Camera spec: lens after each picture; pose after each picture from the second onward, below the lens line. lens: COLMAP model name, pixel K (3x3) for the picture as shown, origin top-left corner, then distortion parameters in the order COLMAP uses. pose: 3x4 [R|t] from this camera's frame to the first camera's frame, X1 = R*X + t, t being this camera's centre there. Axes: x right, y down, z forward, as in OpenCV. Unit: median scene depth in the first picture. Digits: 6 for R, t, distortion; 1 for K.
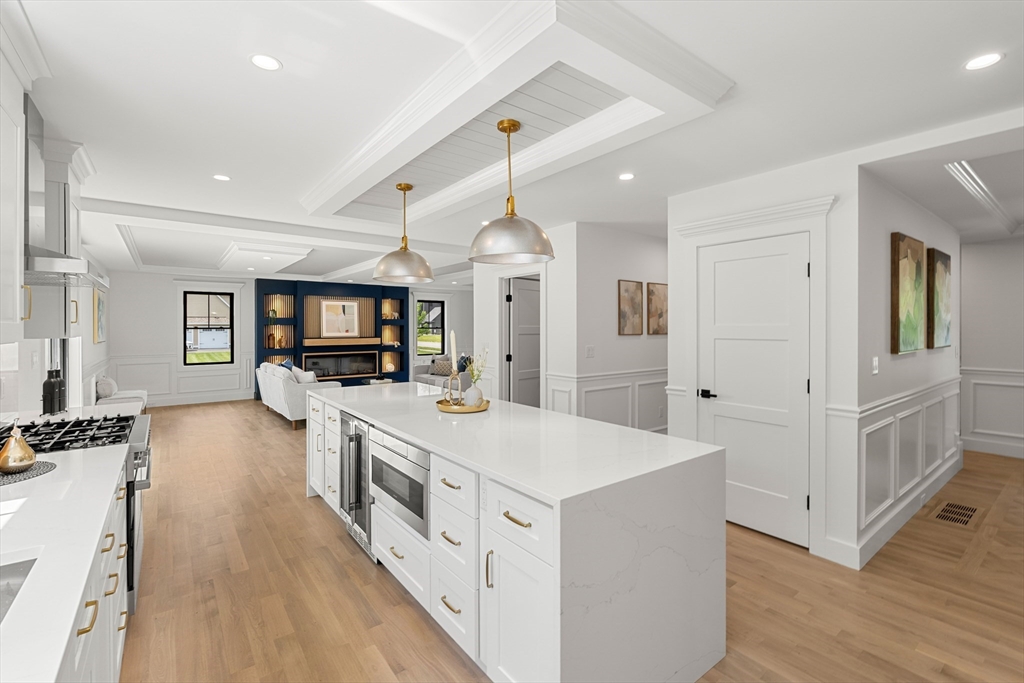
lens RADIAL K [[461.2, 0, 515.2], [0, 461.2, 326.5], [0, 0, 1]] dist [-0.001408, -0.000063]
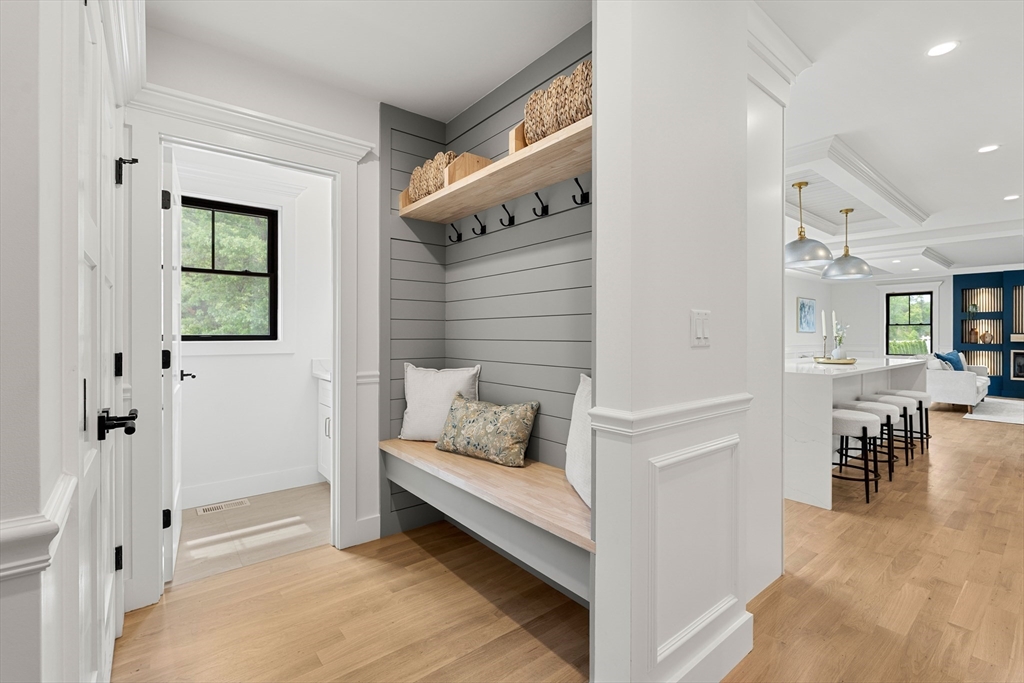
lens RADIAL K [[461.2, 0, 511.8], [0, 461.2, 332.6], [0, 0, 1]] dist [-0.001408, -0.000063]
pose [[0.031509, -0.002770, -0.999500, 0.422341], [-0.000840, 0.999996, -0.002798, 0.027304], [0.999503, 0.000928, 0.031506, -0.022822]]
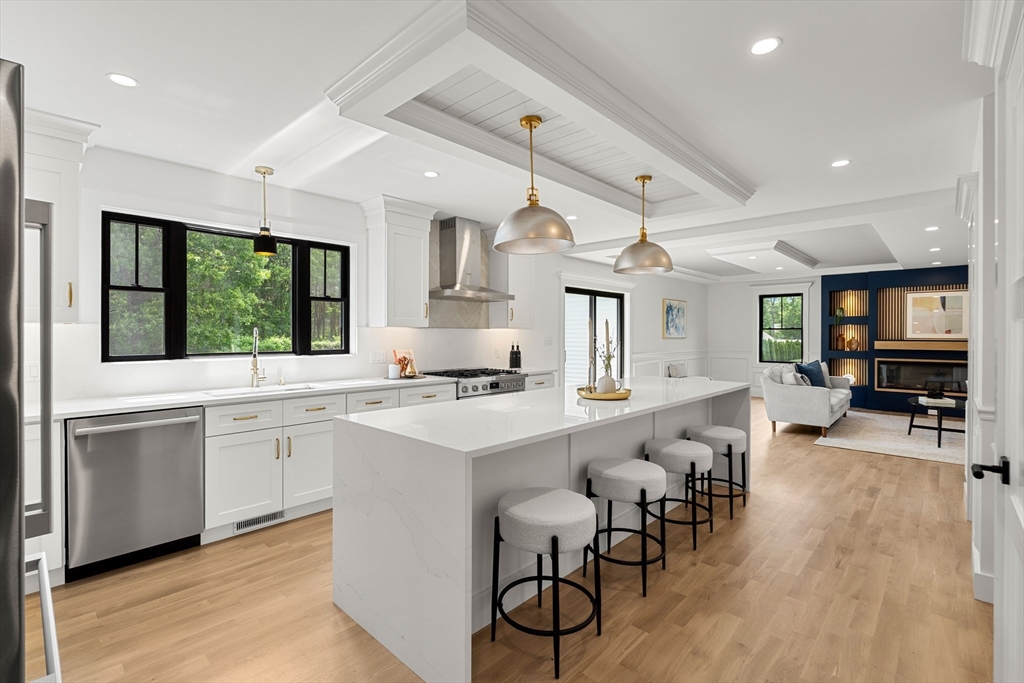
lens RADIAL K [[461.2, 0, 511.0], [0, 461.2, 336.3], [0, 0, 1]] dist [-0.001408, -0.000063]
pose [[0.156189, 0.006149, -0.987708, 0.265549], [0.000610, 0.999980, 0.006322, 0.013084], [0.987727, -0.001590, 0.156182, 0.209339]]
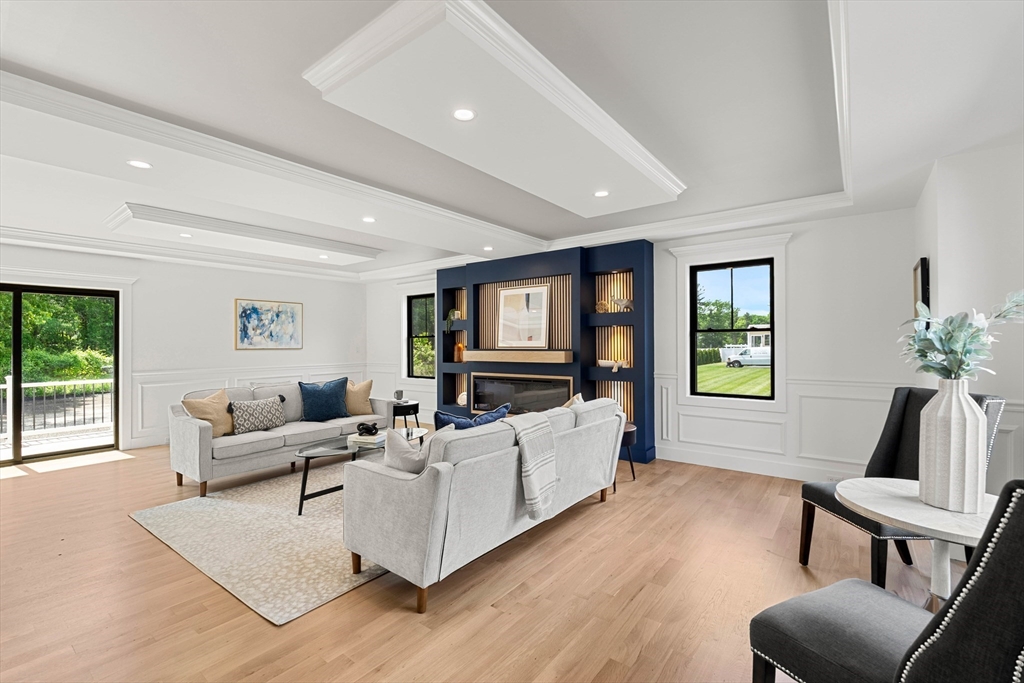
lens RADIAL K [[461.2, 0, 507.8], [0, 461.2, 343.2], [0, 0, 1]] dist [-0.001408, -0.000063]
pose [[0.263113, -0.002478, -0.964762, 0.192689], [0.009176, 0.999958, -0.000066, 0.017129], [0.964721, -0.008835, 0.263125, 0.869632]]
